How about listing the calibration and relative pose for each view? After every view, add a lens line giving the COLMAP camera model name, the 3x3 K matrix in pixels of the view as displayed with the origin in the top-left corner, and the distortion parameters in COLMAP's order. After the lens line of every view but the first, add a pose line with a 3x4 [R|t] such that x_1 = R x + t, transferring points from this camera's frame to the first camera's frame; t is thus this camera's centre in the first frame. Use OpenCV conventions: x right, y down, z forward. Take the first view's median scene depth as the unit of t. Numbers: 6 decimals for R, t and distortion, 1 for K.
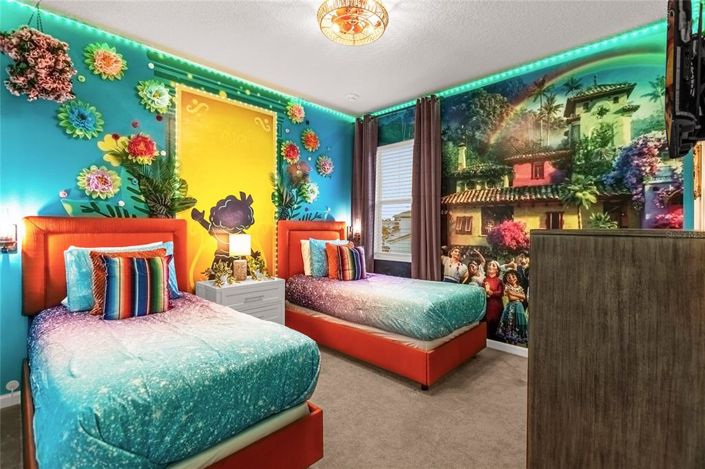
lens RADIAL K [[328.4, 0, 339.8], [0, 328.4, 231.9], [0, 0, 1]] dist [0.000630, -0.000340]
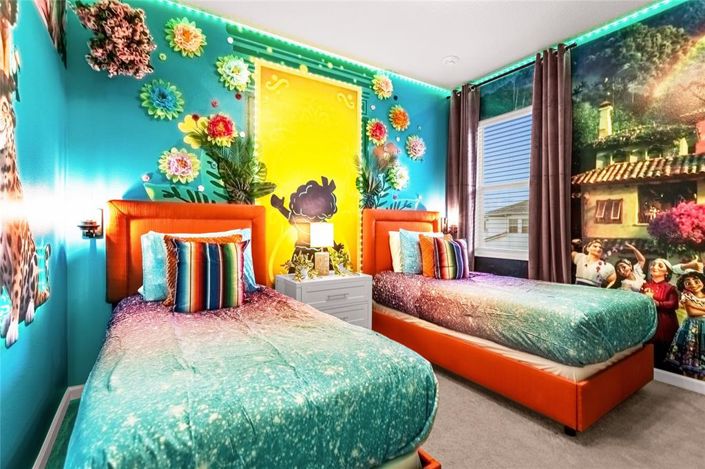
lens RADIAL K [[328.4, 0, 339.8], [0, 328.4, 231.9], [0, 0, 1]] dist [0.000630, -0.000340]
pose [[0.972265, -0.000297, -0.233880, -0.053633], [-0.000142, 0.999998, -0.001861, 0.035640], [0.233880, 0.001843, 0.972264, 0.162193]]
